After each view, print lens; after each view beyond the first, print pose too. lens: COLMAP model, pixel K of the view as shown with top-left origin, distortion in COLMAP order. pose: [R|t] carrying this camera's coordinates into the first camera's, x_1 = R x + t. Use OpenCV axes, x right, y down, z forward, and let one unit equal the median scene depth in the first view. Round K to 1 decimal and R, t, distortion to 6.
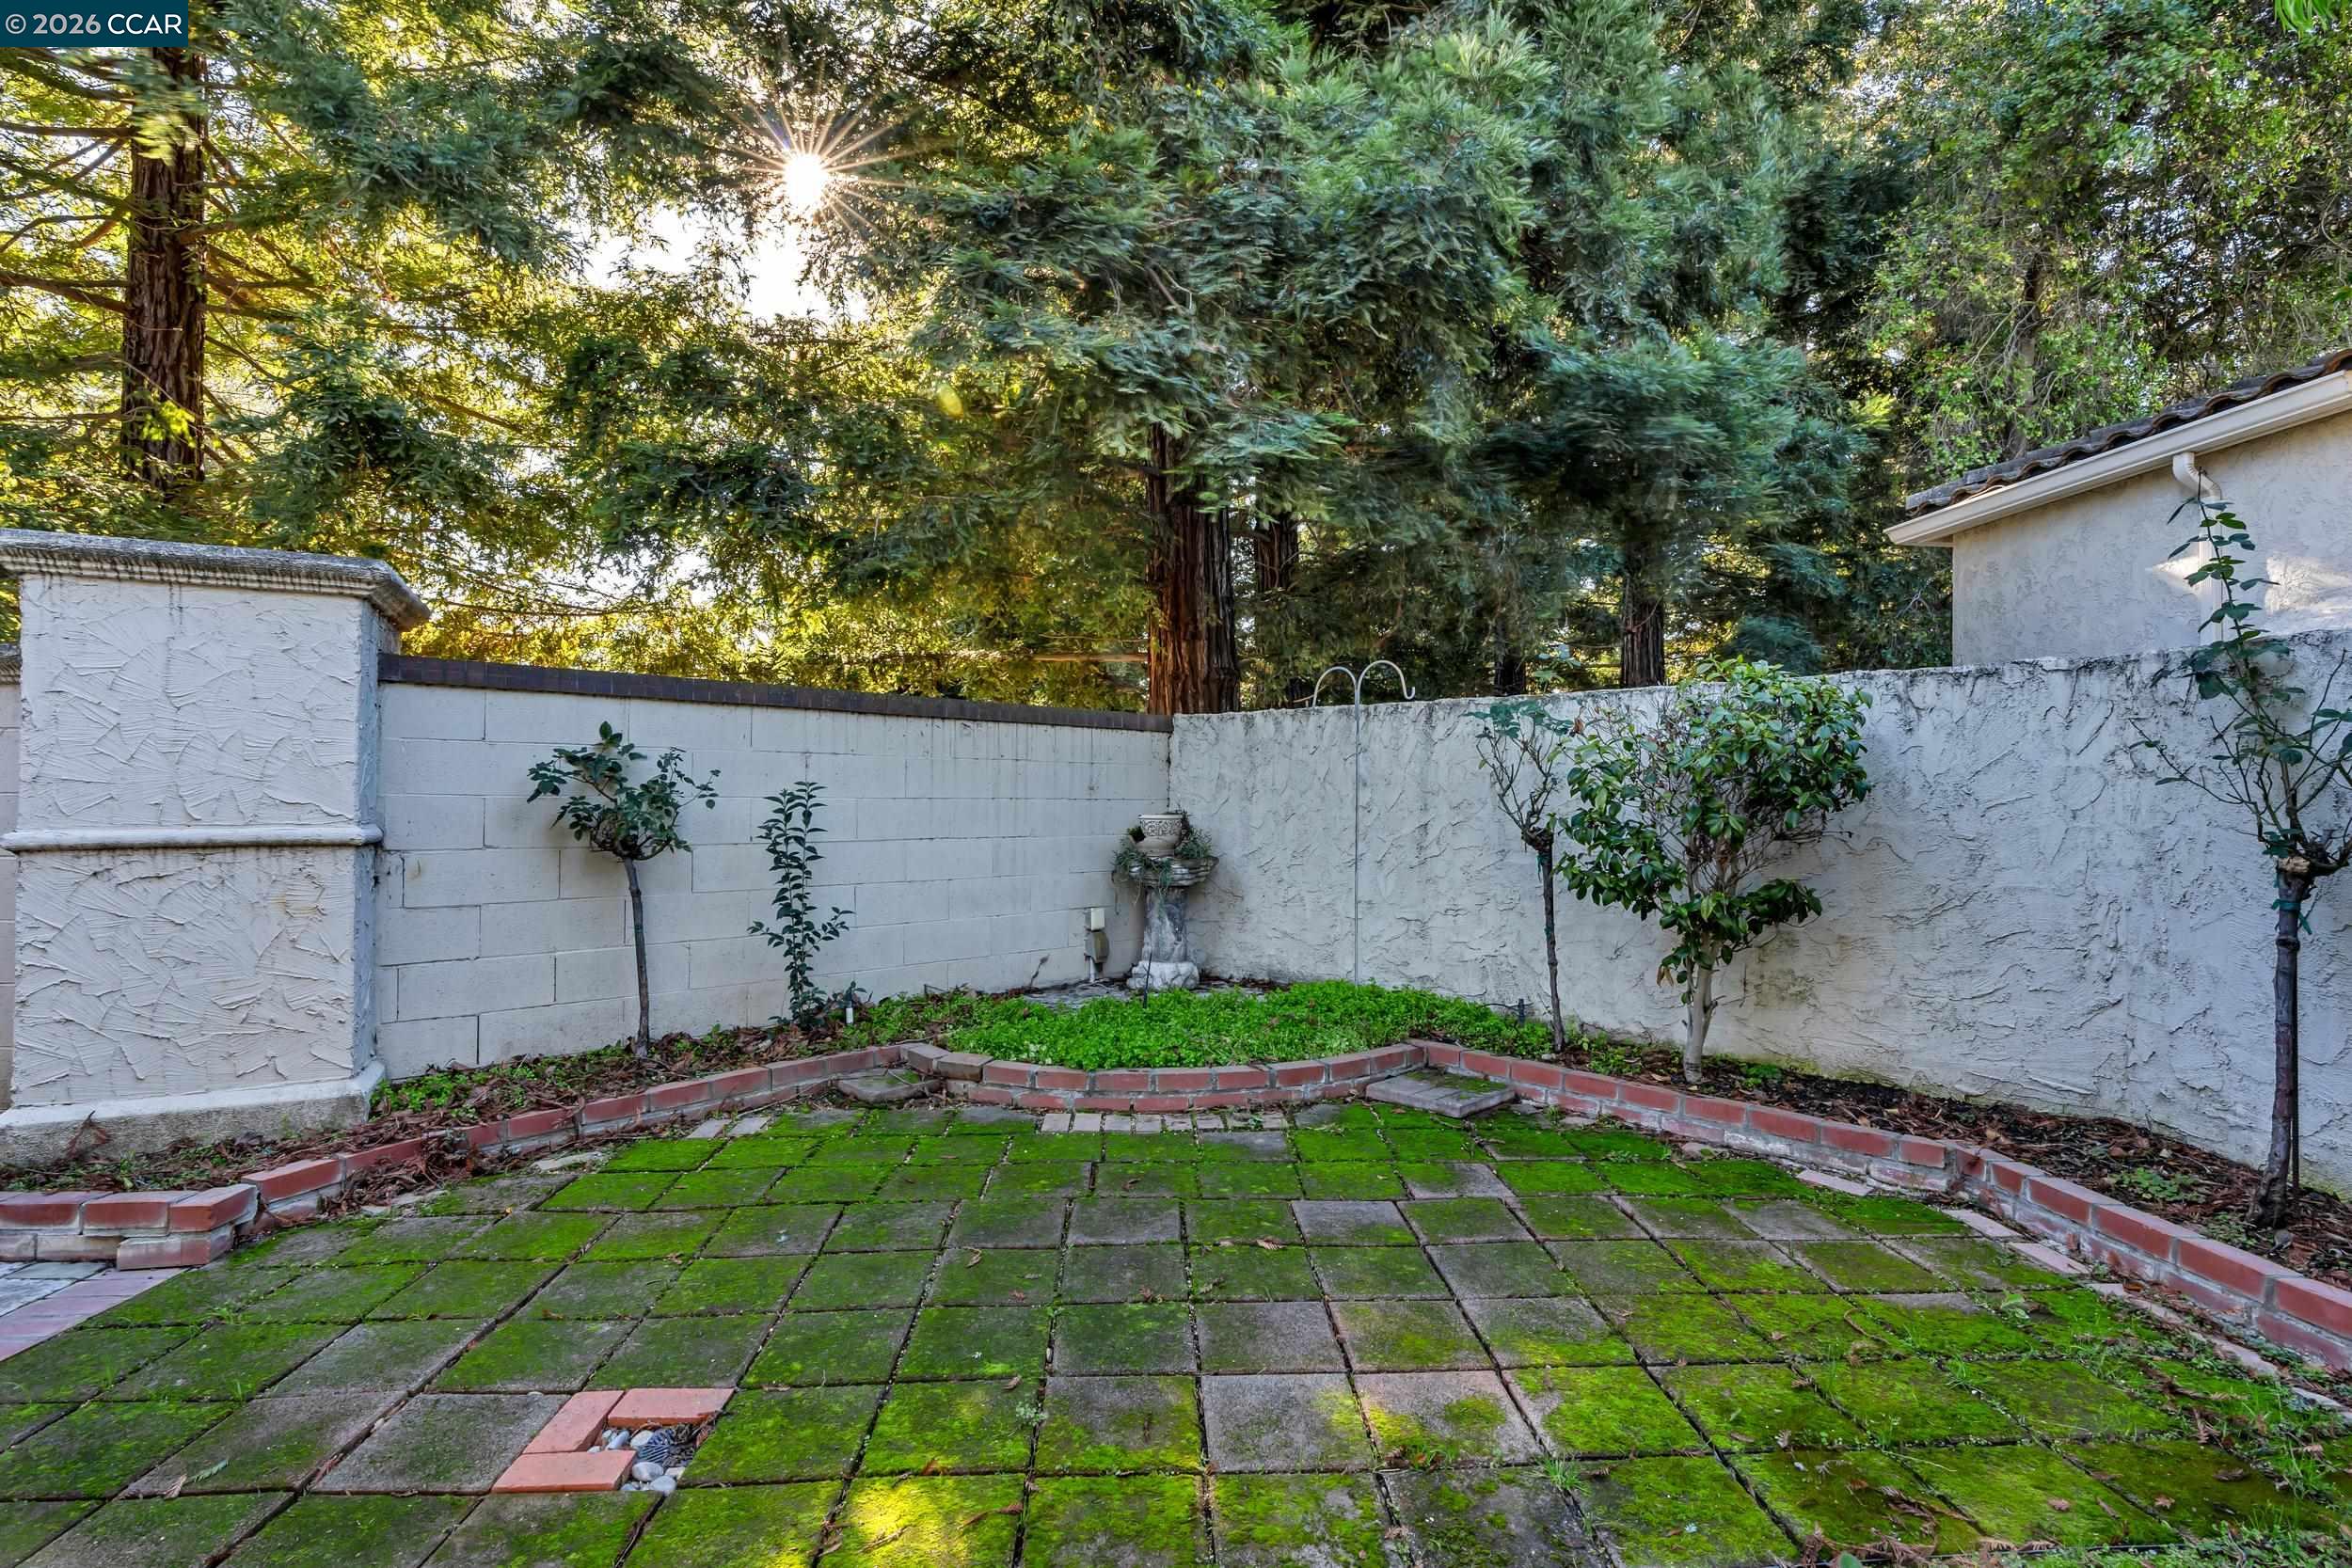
lens RADIAL K [[1171.6, 0, 1183.7], [0, 1171.6, 790.5], [0, 0, 1]] dist [-0.001444, -0.000031]
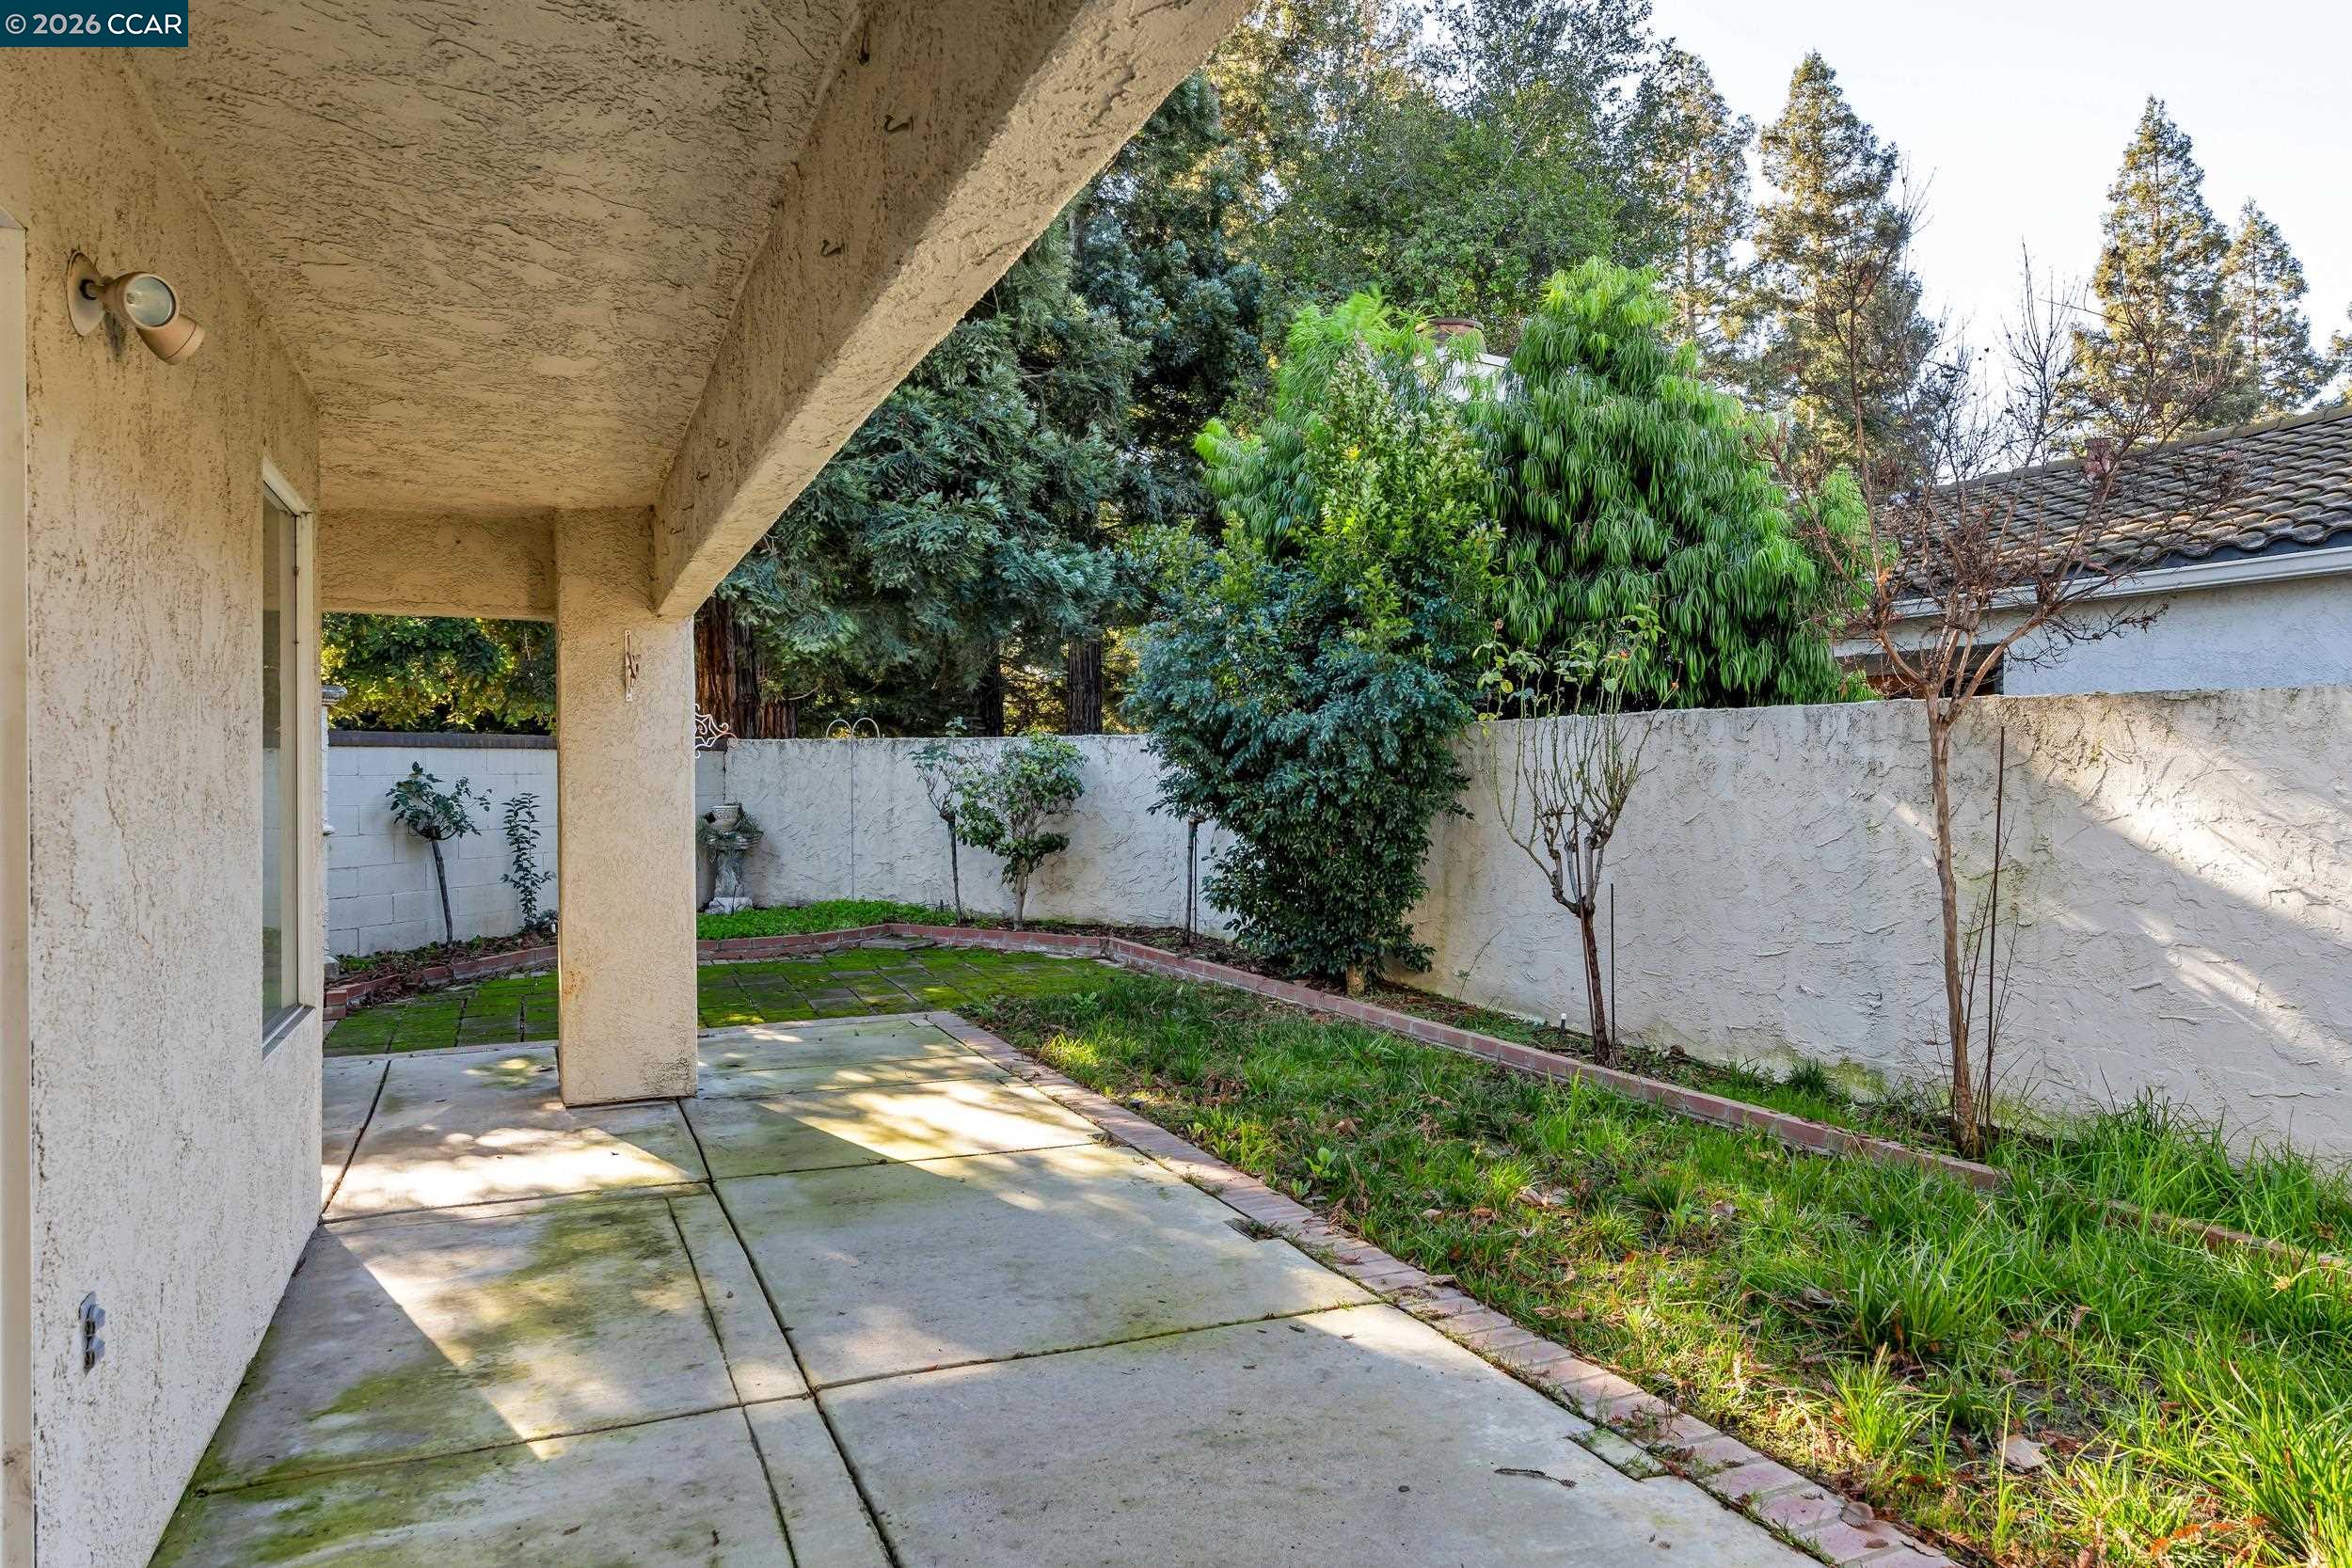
lens RADIAL K [[1426.2, 0, 1181.2], [0, 1426.2, 777.1], [0, 0, 1]] dist [-0.002354, -0.000417]
pose [[0.926522, -0.013580, 0.375994, -0.235266], [0.007324, 0.999810, 0.018063, -0.065338], [-0.376168, -0.013982, 0.926446, -1.381593]]
